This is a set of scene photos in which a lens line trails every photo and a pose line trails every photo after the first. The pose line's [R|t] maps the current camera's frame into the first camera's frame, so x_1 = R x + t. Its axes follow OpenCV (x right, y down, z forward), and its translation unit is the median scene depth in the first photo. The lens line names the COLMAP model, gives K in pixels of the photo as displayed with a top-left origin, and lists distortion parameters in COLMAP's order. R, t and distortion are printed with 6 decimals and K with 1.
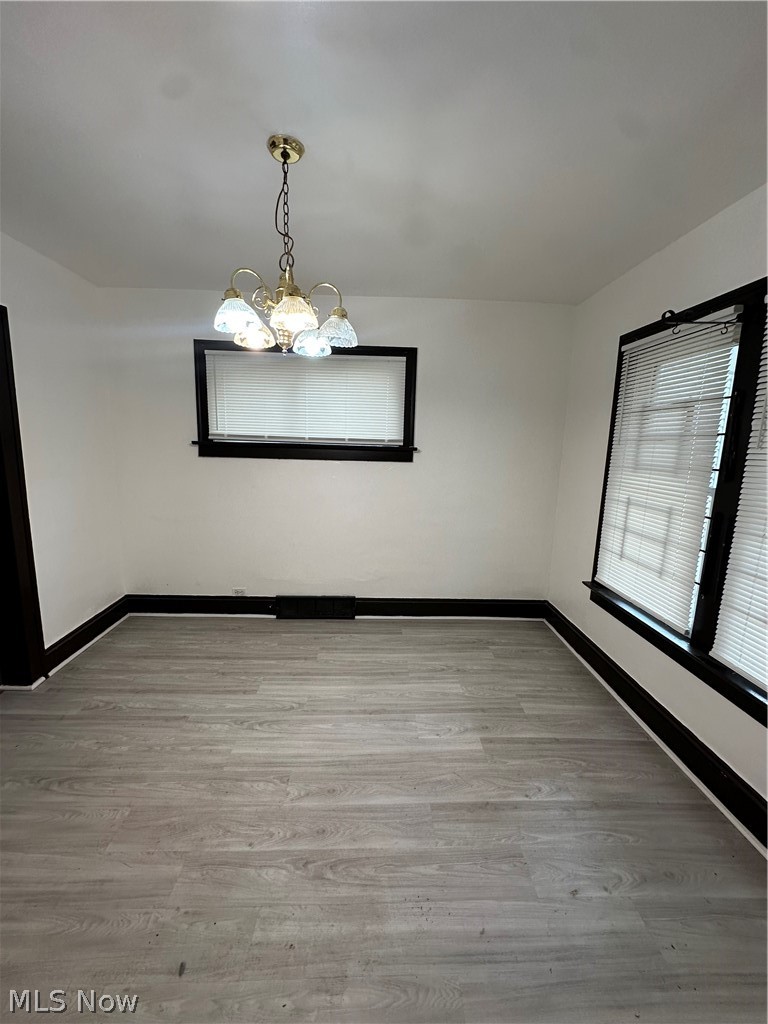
lens RADIAL K [[407.2, 0, 386.3], [0, 407.2, 511.4], [0, 0, 1]] dist [-0.004291, 0.000733]
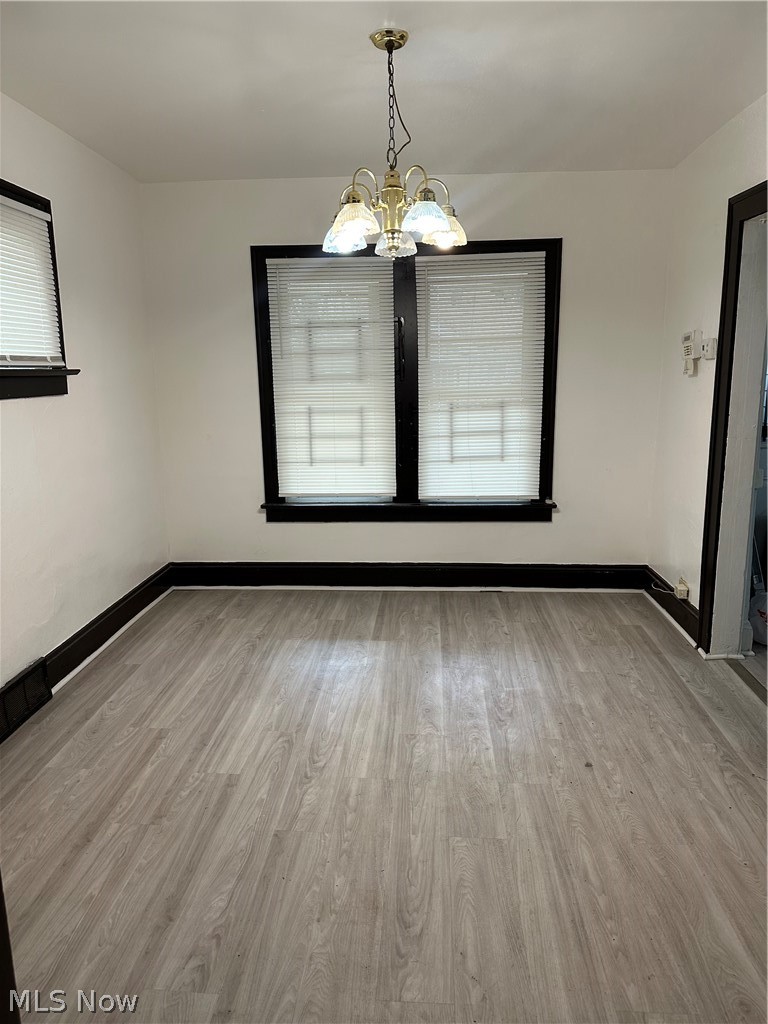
lens RADIAL K [[706.8, 0, 373.2], [0, 706.8, 514.4], [0, 0, 1]] dist [0.124280, -0.214635]
pose [[0.103019, -0.226807, 0.968476, -1.364383], [0.188511, 0.960463, 0.204878, -0.121005], [-0.976653, 0.161462, 0.141702, 0.637441]]
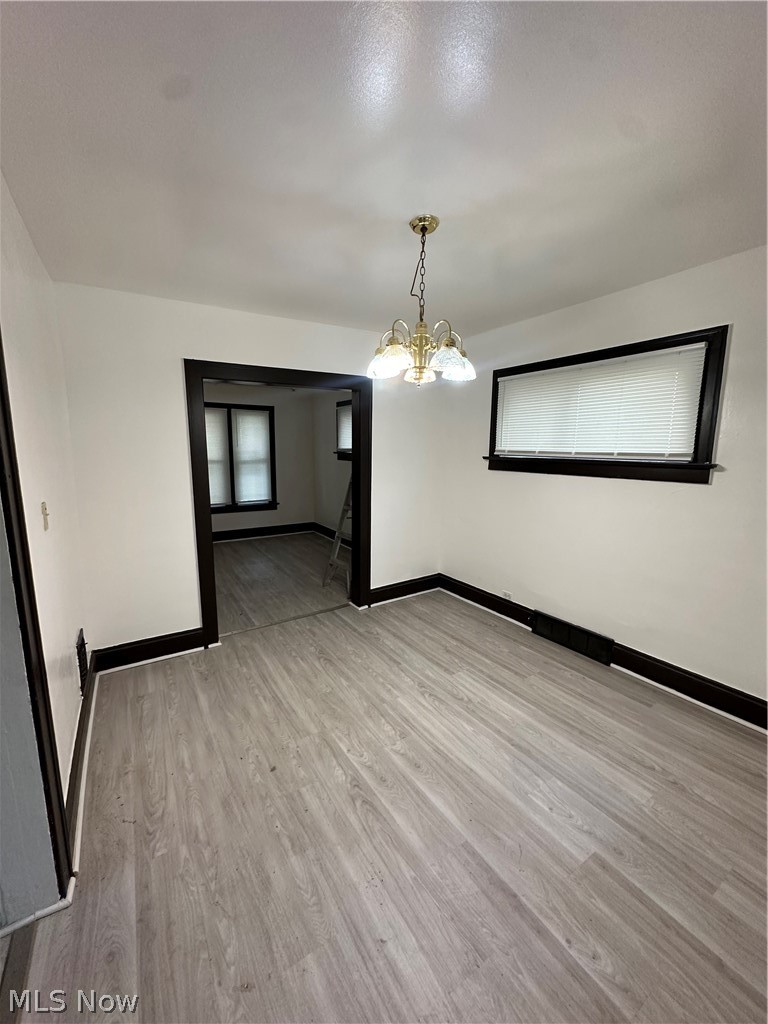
lens RADIAL K [[407.2, 0, 386.3], [0, 407.2, 511.4], [0, 0, 1]] dist [-0.004291, 0.000733]
pose [[0.518972, 0.108672, -0.847855, 0.551938], [-0.139427, 0.989364, 0.041466, -0.034286], [0.843343, 0.096694, 0.528604, 0.209770]]
